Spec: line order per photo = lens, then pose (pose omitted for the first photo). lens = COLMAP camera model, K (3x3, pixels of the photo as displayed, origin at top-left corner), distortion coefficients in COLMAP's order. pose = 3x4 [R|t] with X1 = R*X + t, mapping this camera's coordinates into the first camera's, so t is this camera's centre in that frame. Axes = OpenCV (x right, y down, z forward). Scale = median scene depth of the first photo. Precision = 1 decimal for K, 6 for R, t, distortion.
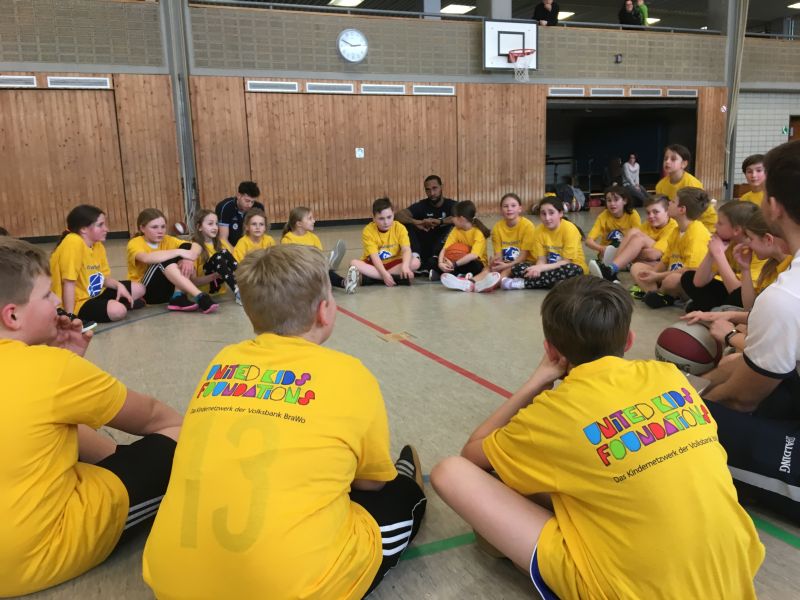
lens RADIAL K [[679.3, 0, 397.5], [0, 679.3, 298.0], [0, 0, 1]] dist [0.088645, -0.120768]
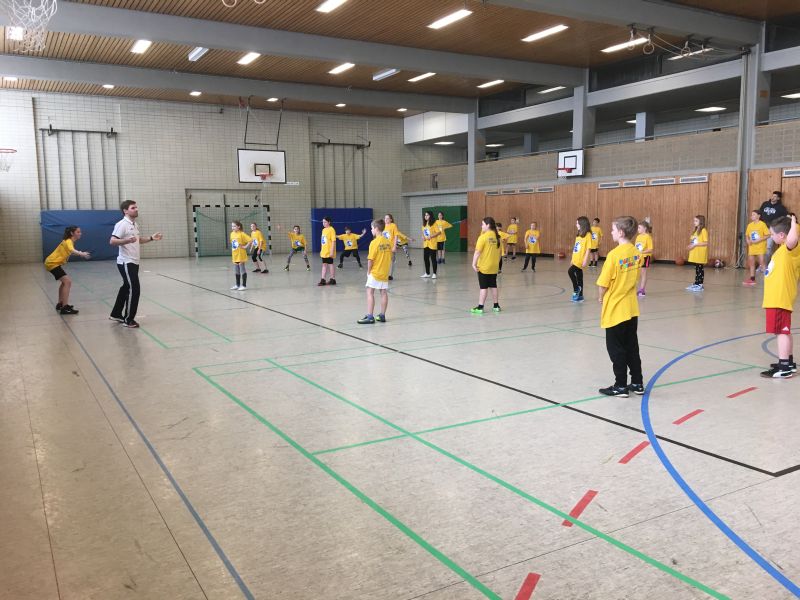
lens RADIAL K [[679.3, 0, 397.5], [0, 679.3, 298.0], [0, 0, 1]] dist [0.088645, -0.120768]
pose [[0.126626, 0.149273, -0.980655, 1.092056], [-0.160061, 0.978732, 0.128312, -0.096443], [0.978952, 0.140717, 0.147825, 0.002031]]
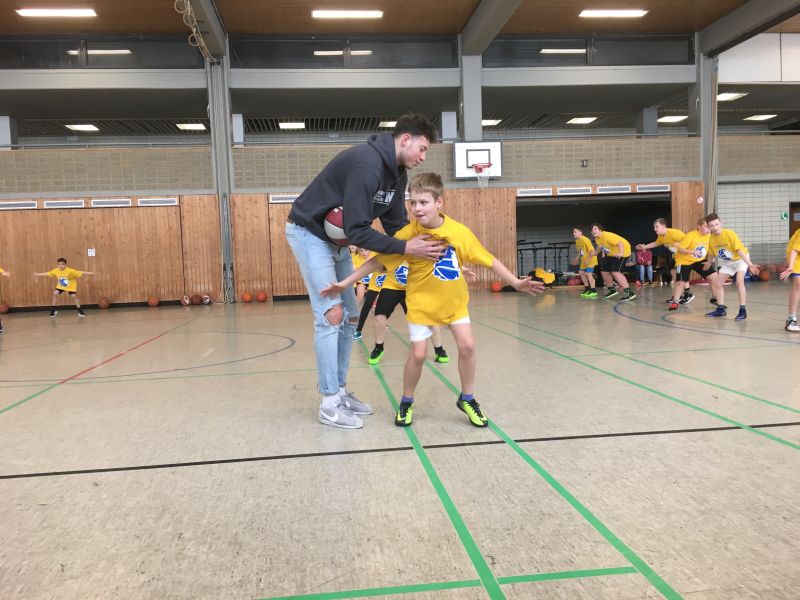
lens RADIAL K [[679.3, 0, 397.5], [0, 679.3, 298.0], [0, 0, 1]] dist [0.088645, -0.120768]
pose [[0.960113, 0.016566, -0.279122, 0.398288], [-0.044760, 0.994476, -0.094941, 0.014230], [0.276008, 0.103648, 0.955550, -0.232405]]
